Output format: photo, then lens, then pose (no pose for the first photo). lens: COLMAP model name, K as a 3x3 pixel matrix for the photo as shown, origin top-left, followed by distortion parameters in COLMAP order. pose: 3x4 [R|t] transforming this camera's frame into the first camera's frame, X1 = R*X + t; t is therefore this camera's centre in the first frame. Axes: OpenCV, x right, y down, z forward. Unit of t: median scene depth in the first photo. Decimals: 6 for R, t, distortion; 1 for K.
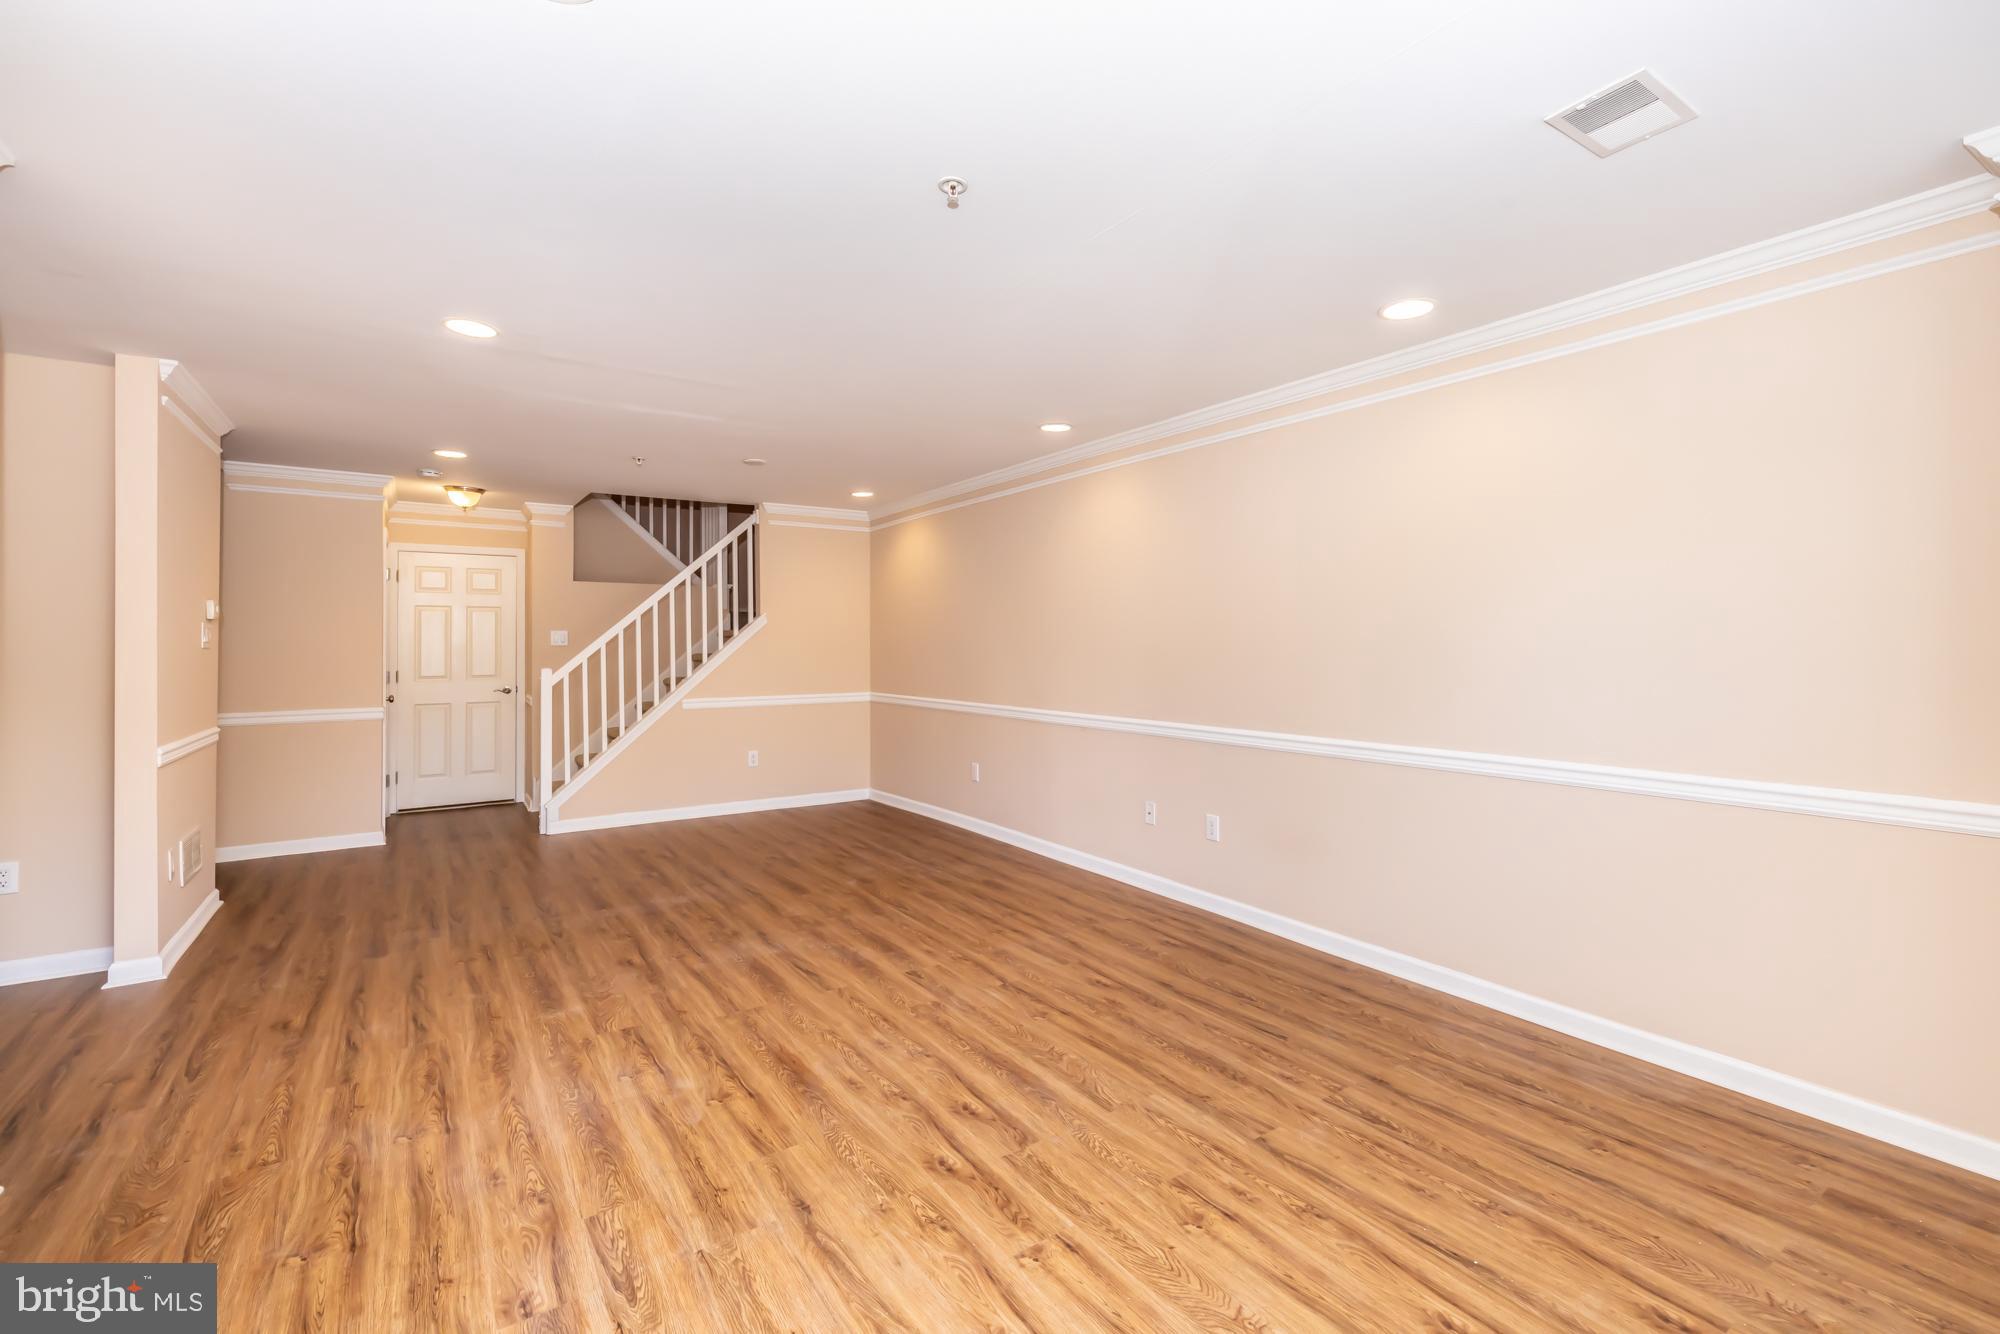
lens RADIAL K [[838.9, 0, 1012.5], [0, 838.9, 651.8], [0, 0, 1]] dist [-0.001580, -0.000480]
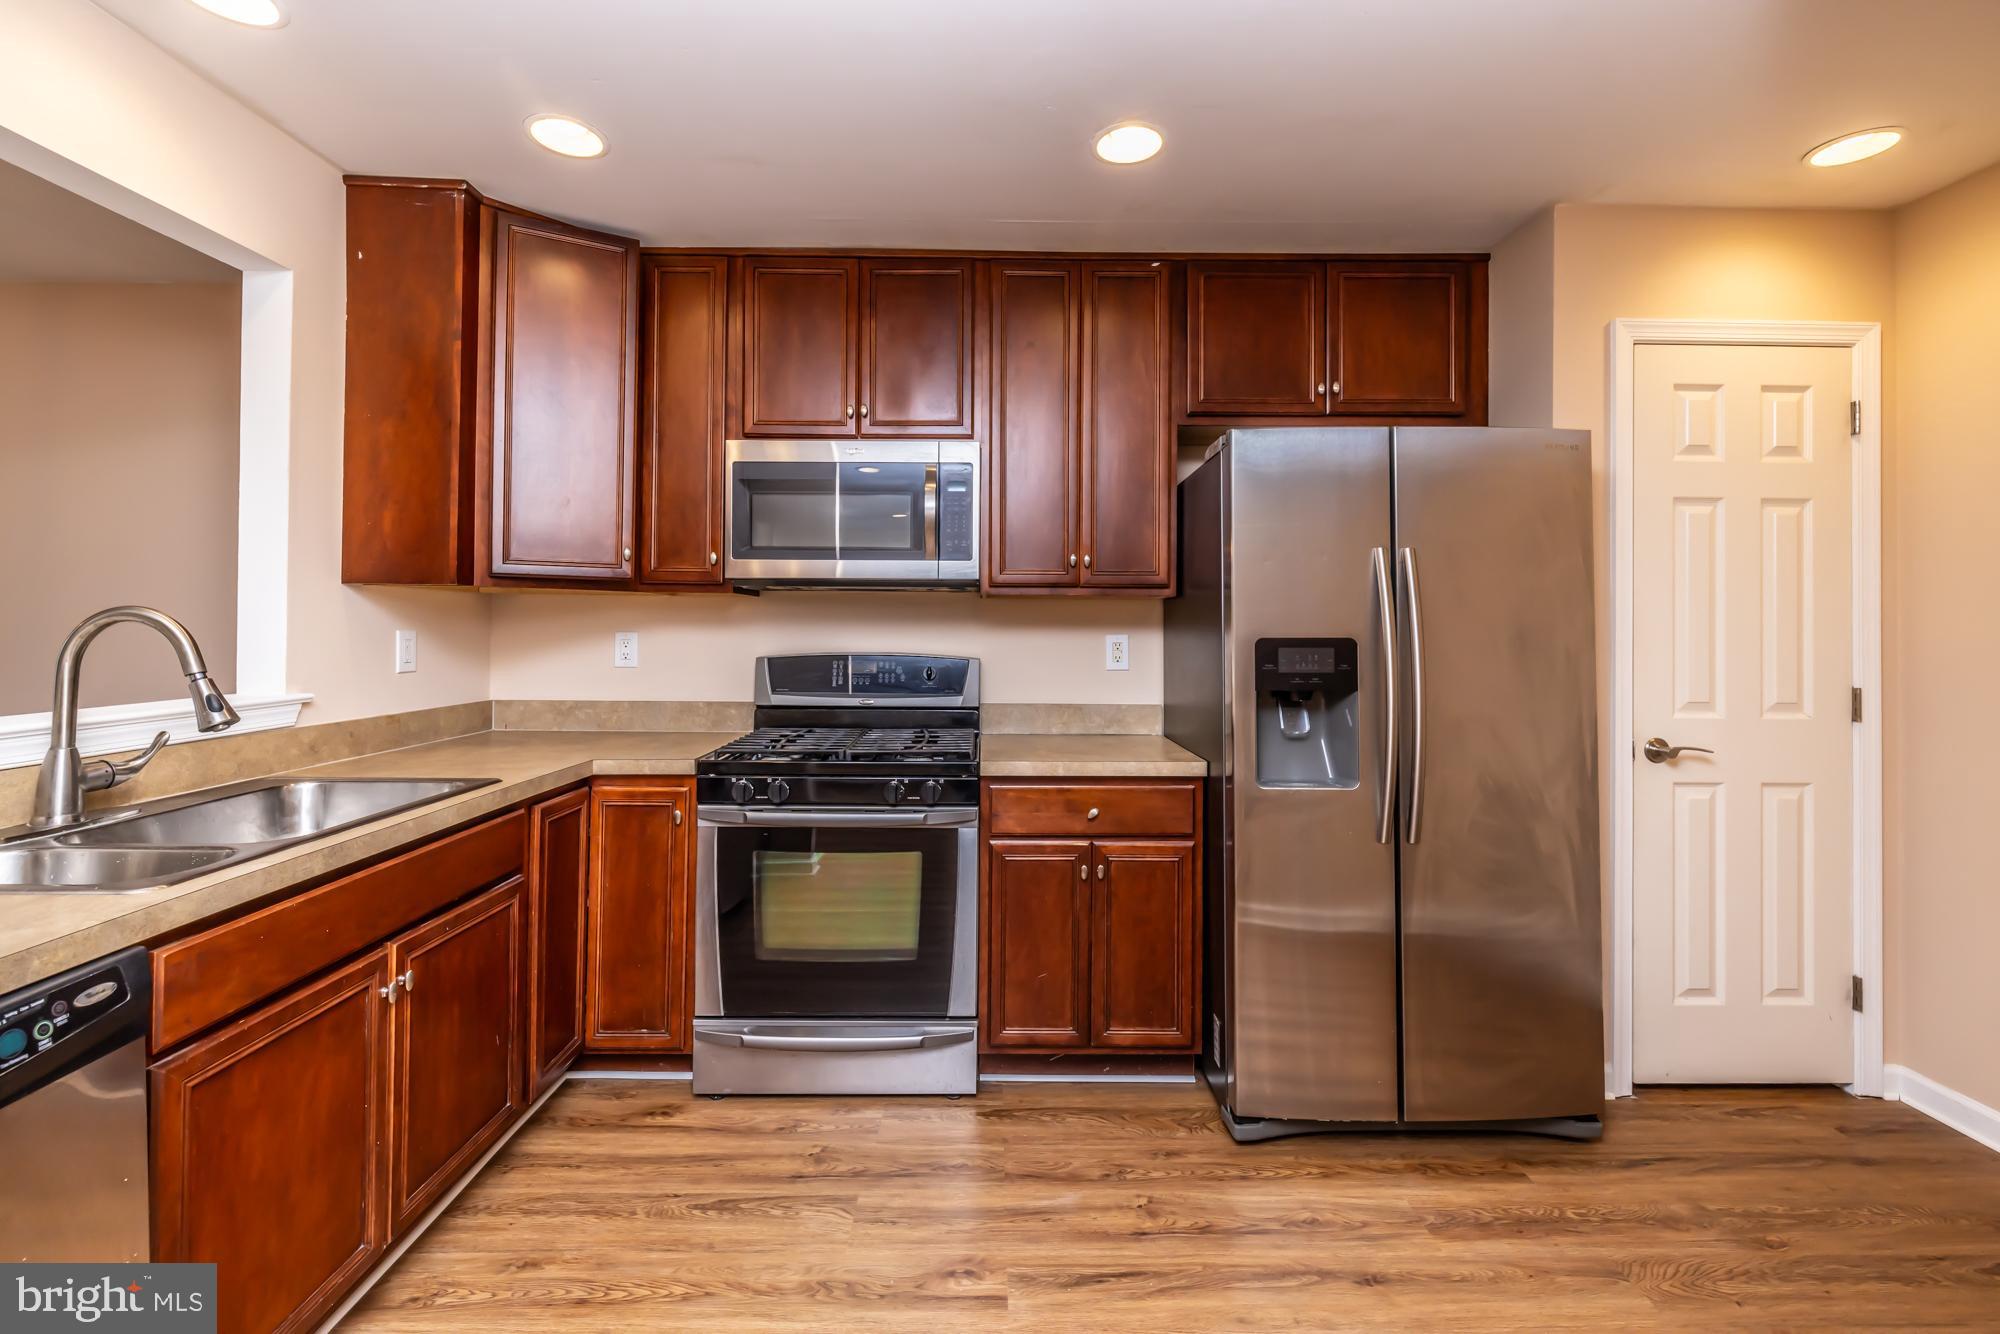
lens RADIAL K [[838.9, 0, 973.9], [0, 838.9, 630.5], [0, 0, 1]] dist [-0.001580, -0.000480]
pose [[-0.567395, 0.000859, -0.823445, 0.422610], [-0.012962, 0.999866, 0.009975, 0.006808], [0.823344, 0.016333, -0.567308, 1.102114]]
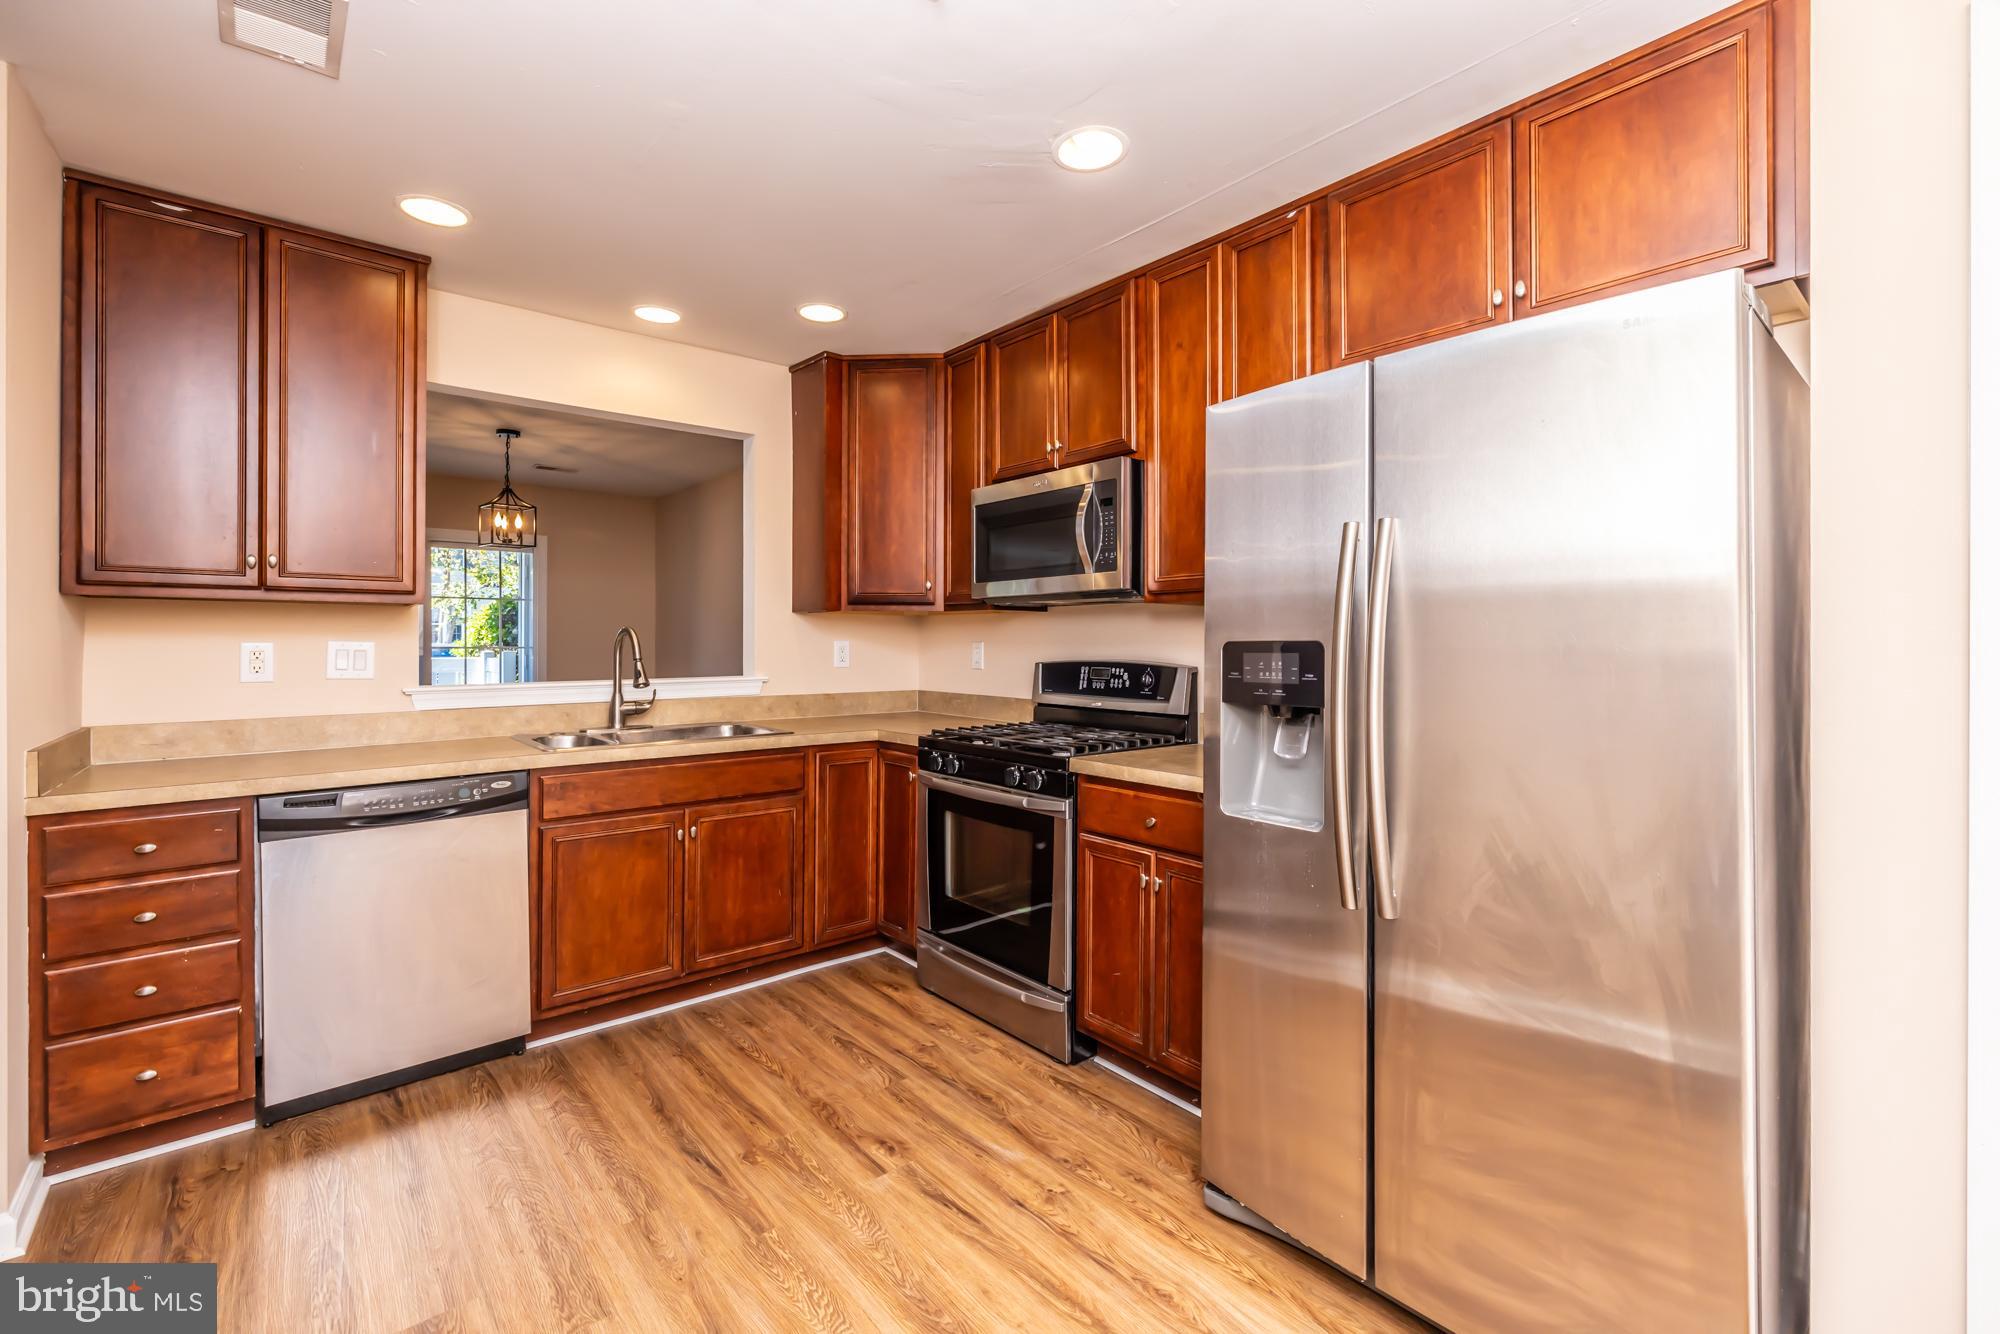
lens RADIAL K [[838.9, 0, 981.4], [0, 838.9, 637.0], [0, 0, 1]] dist [-0.001580, -0.000480]
pose [[-0.996584, 0.003070, -0.082524, 0.323792], [0.002758, 0.999989, 0.003897, 0.007596], [0.082535, 0.003656, -0.996581, 1.183132]]
